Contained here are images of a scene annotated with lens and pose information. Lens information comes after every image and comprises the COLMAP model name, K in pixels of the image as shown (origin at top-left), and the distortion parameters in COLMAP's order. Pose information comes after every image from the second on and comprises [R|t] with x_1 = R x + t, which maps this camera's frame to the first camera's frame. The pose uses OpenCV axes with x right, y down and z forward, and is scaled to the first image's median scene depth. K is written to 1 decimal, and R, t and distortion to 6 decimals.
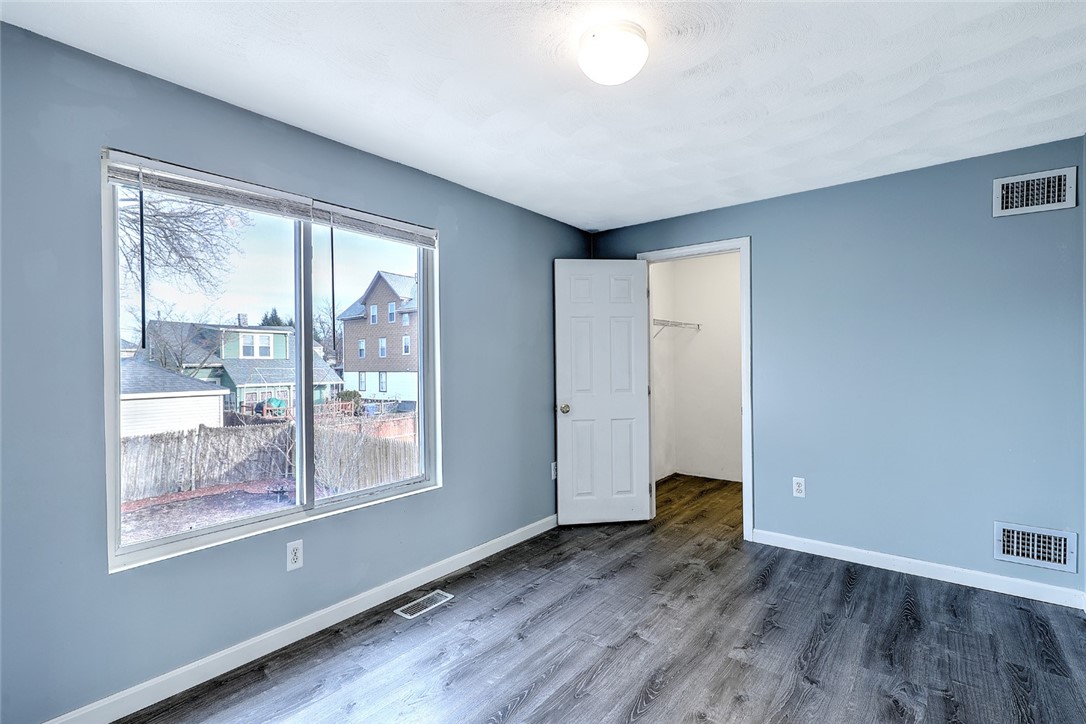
lens RADIAL K [[510.3, 0, 543.6], [0, 510.3, 363.5], [0, 0, 1]] dist [0.001995, -0.000231]
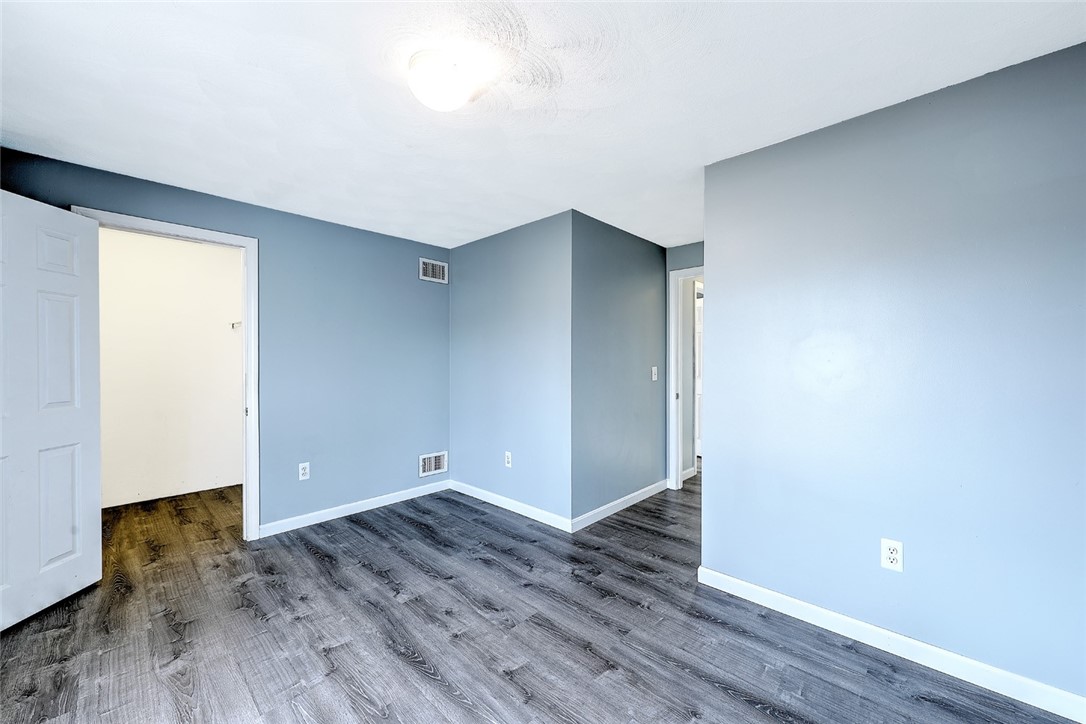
lens RADIAL K [[426.9, 0, 544.0], [0, 426.9, 361.5], [0, 0, 1]] dist [0.001870, -0.000313]
pose [[0.064880, 0.007771, 0.997863, -0.495847], [0.000570, 0.999969, -0.007824, 0.003546], [-0.997893, 0.001076, 0.064873, 0.460352]]
